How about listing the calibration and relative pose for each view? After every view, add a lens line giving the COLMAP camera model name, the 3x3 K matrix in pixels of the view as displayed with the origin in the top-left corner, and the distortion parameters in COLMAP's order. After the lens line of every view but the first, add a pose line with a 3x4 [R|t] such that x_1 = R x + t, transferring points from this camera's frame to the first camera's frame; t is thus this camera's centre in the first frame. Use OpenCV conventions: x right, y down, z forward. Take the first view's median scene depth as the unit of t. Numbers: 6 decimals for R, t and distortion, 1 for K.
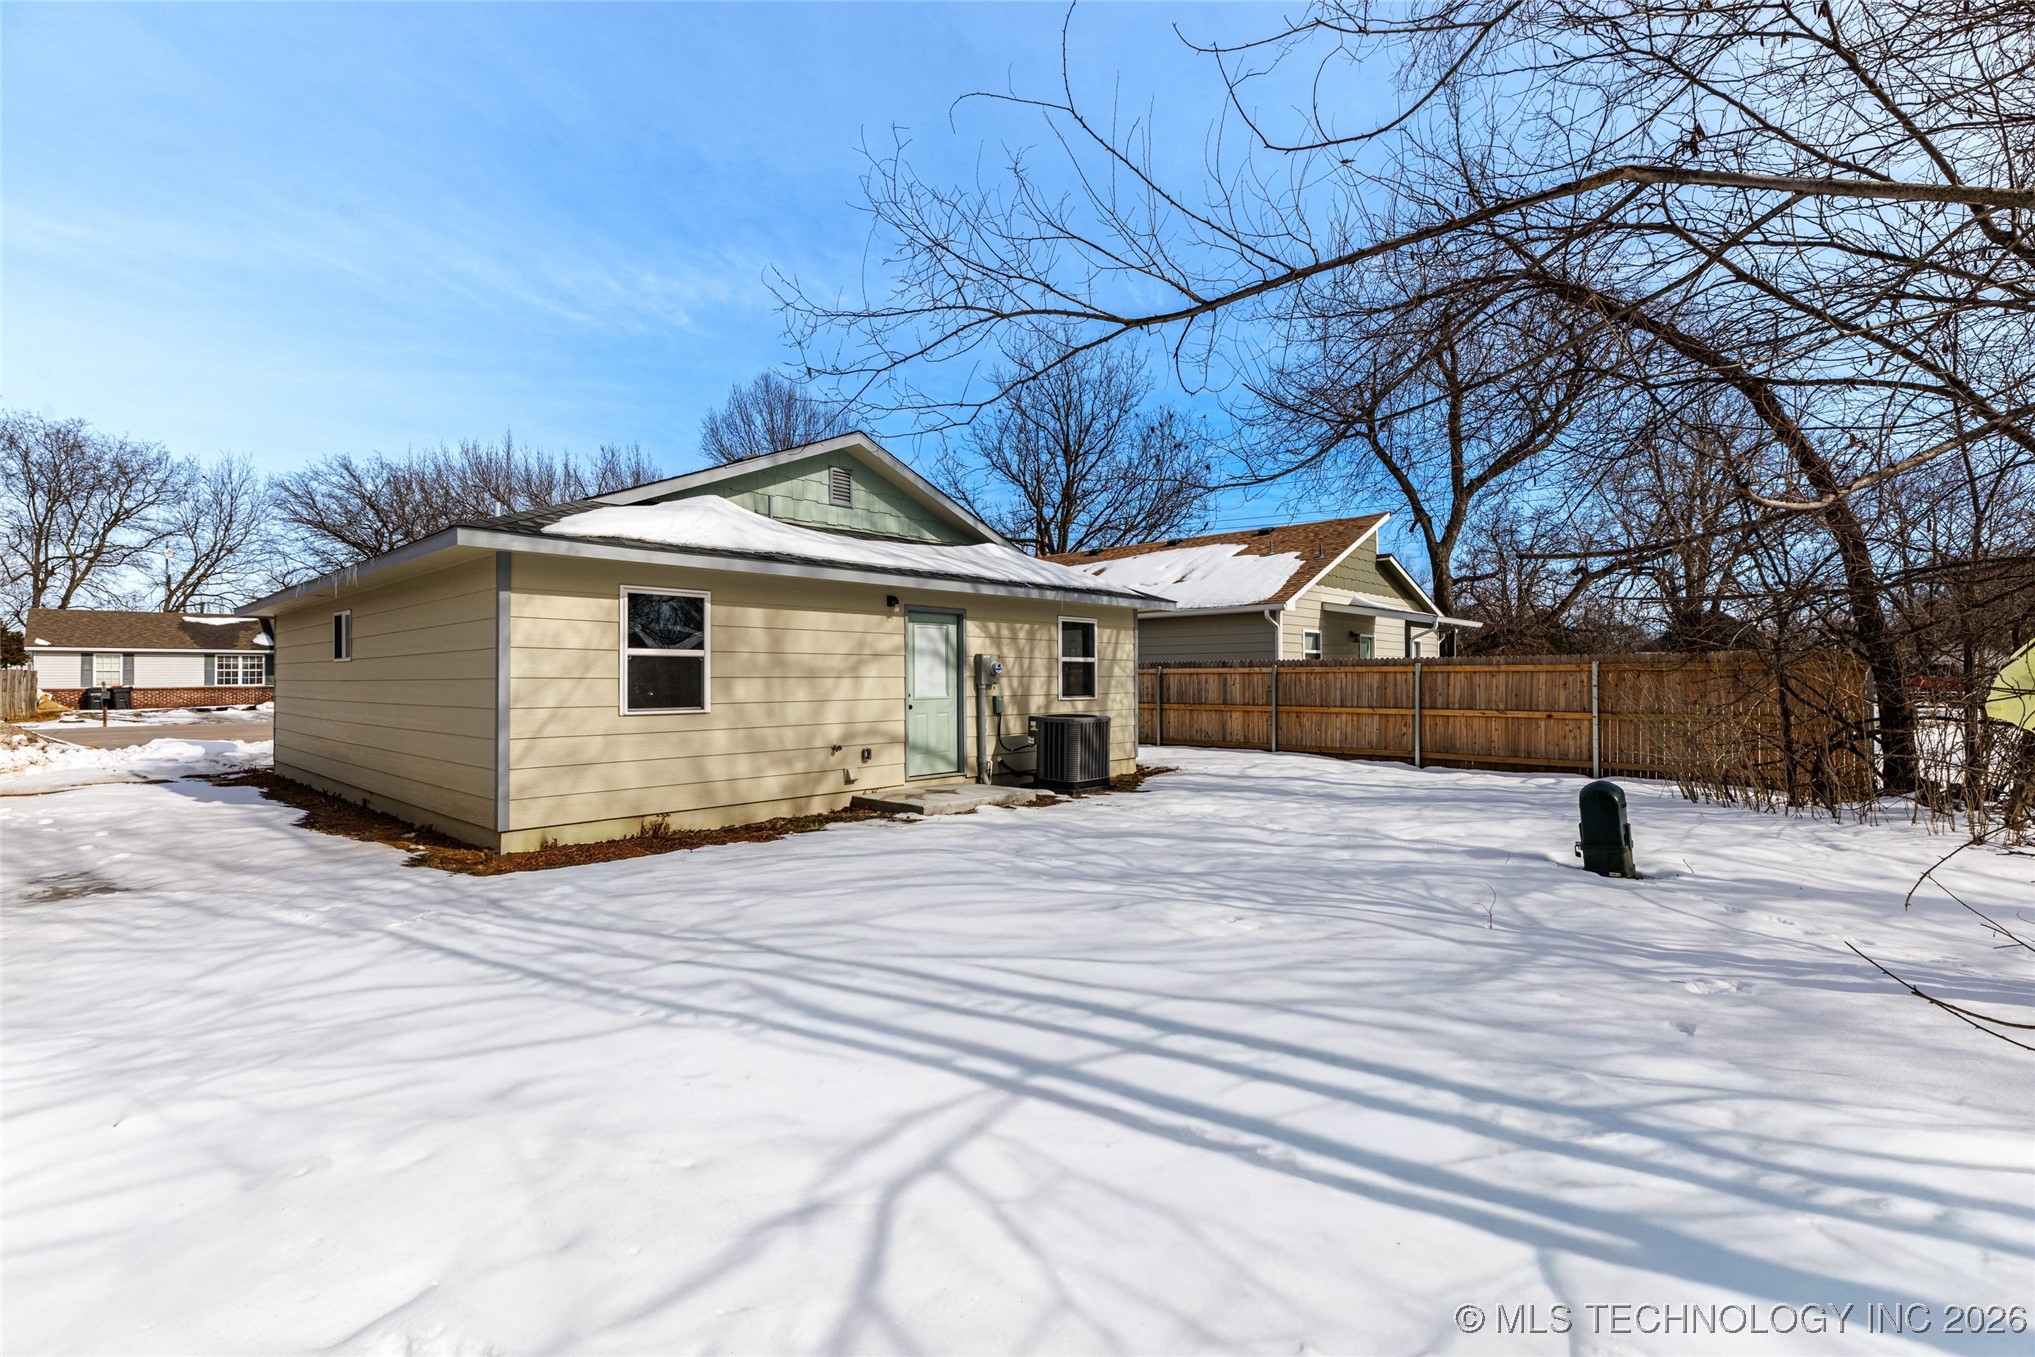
lens RADIAL K [[900.7, 0, 1030.6], [0, 900.7, 674.1], [0, 0, 1]] dist [0.002917, -0.000048]
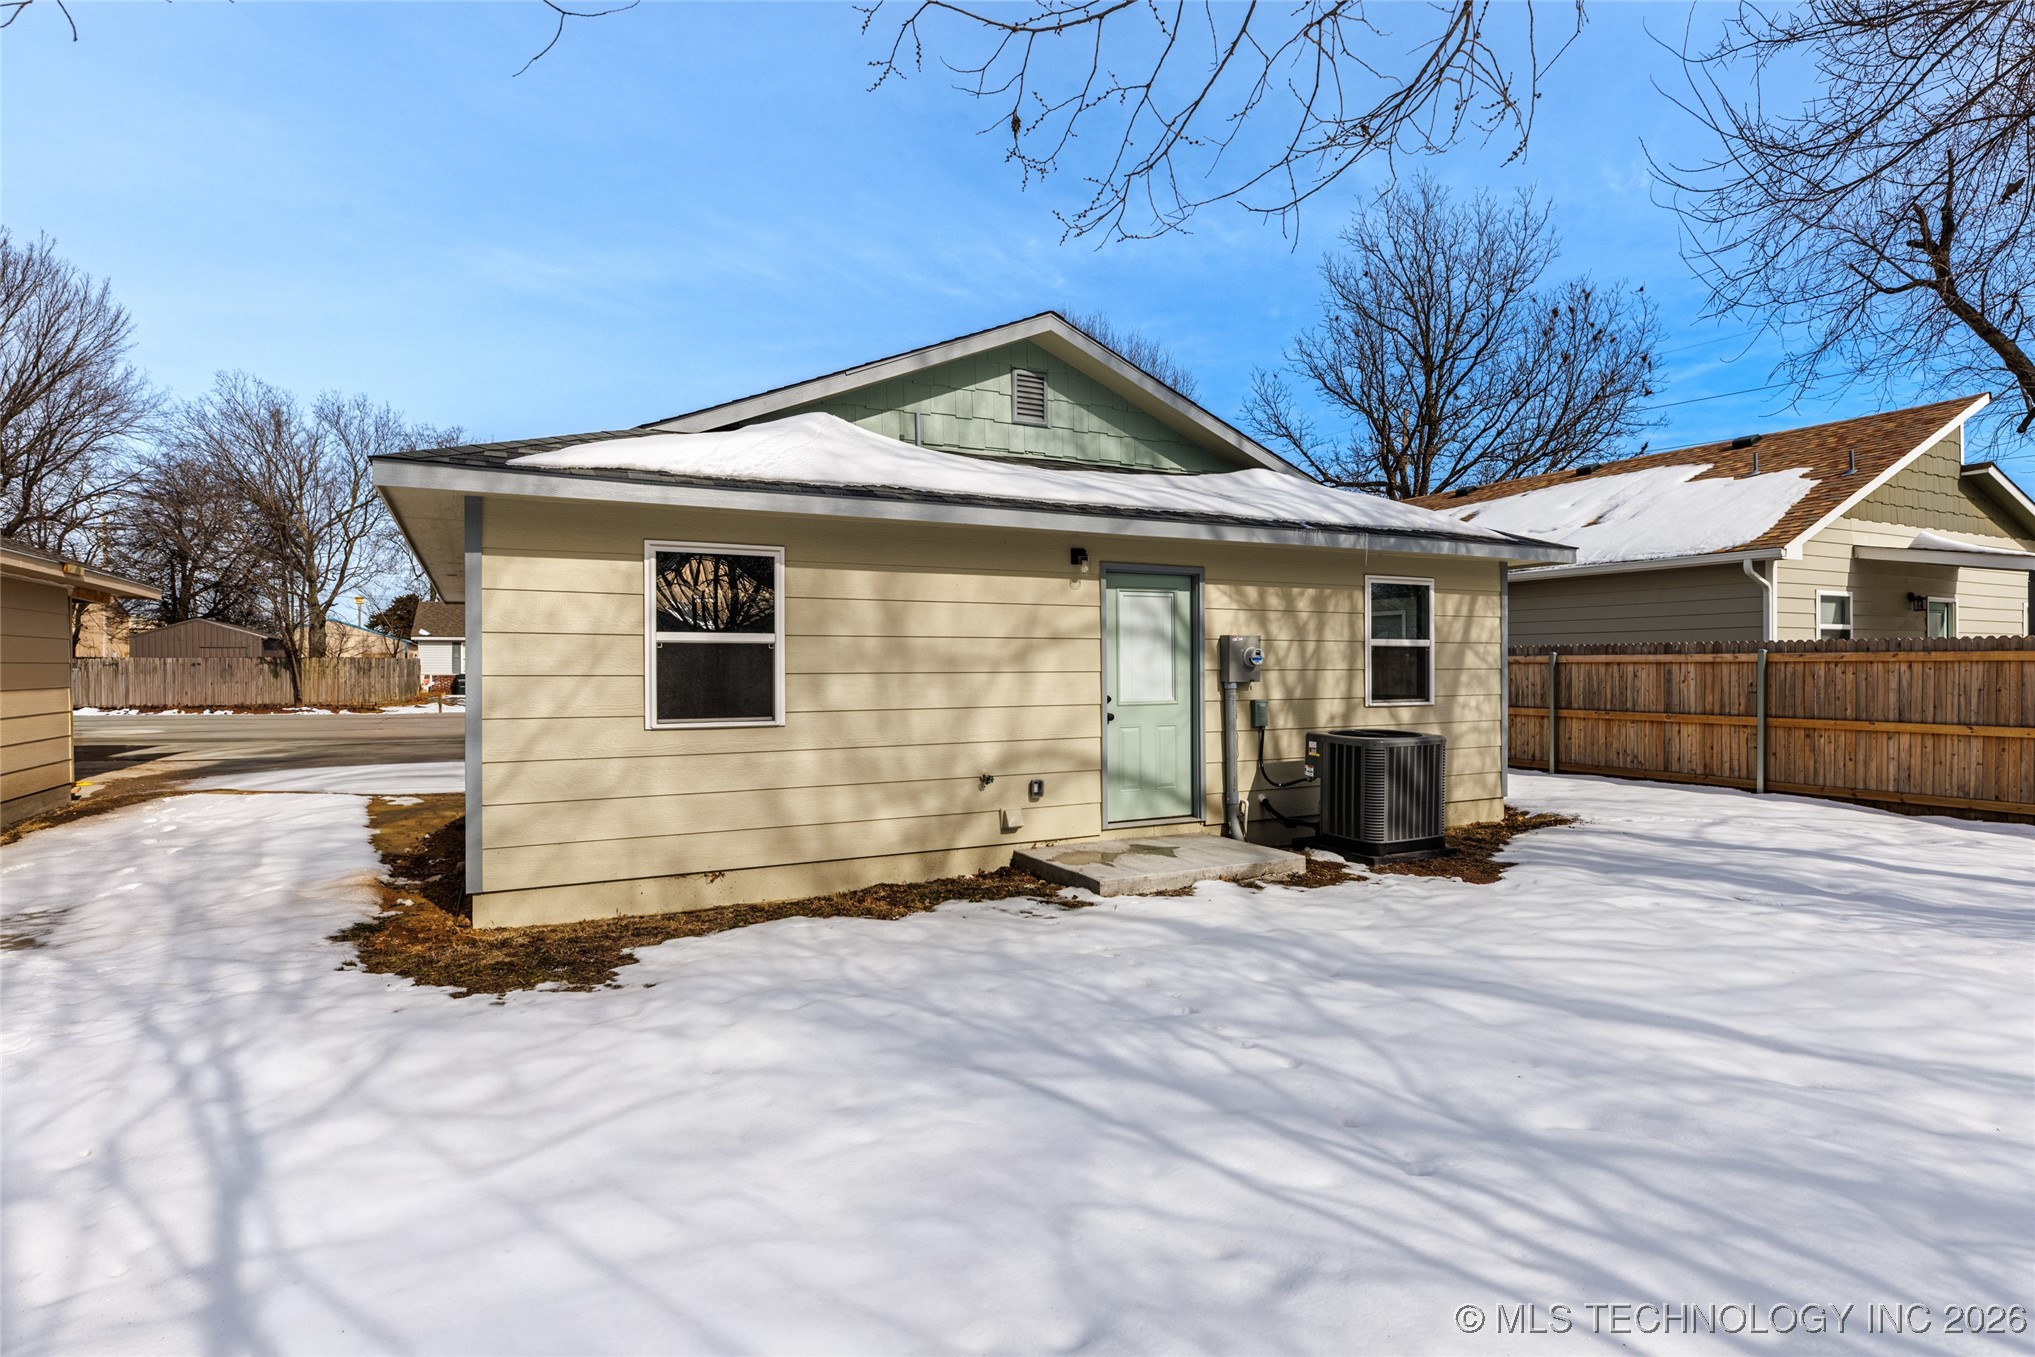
lens RADIAL K [[1071.4, 0, 1005.0], [0, 1071.4, 665.9], [0, 0, 1]] dist [-0.001033, 0.001398]
pose [[0.939857, 0.001036, -0.341567, 0.055684], [0.000639, 0.999988, 0.004792, -0.003914], [0.341568, -0.004722, 0.939845, 0.217067]]
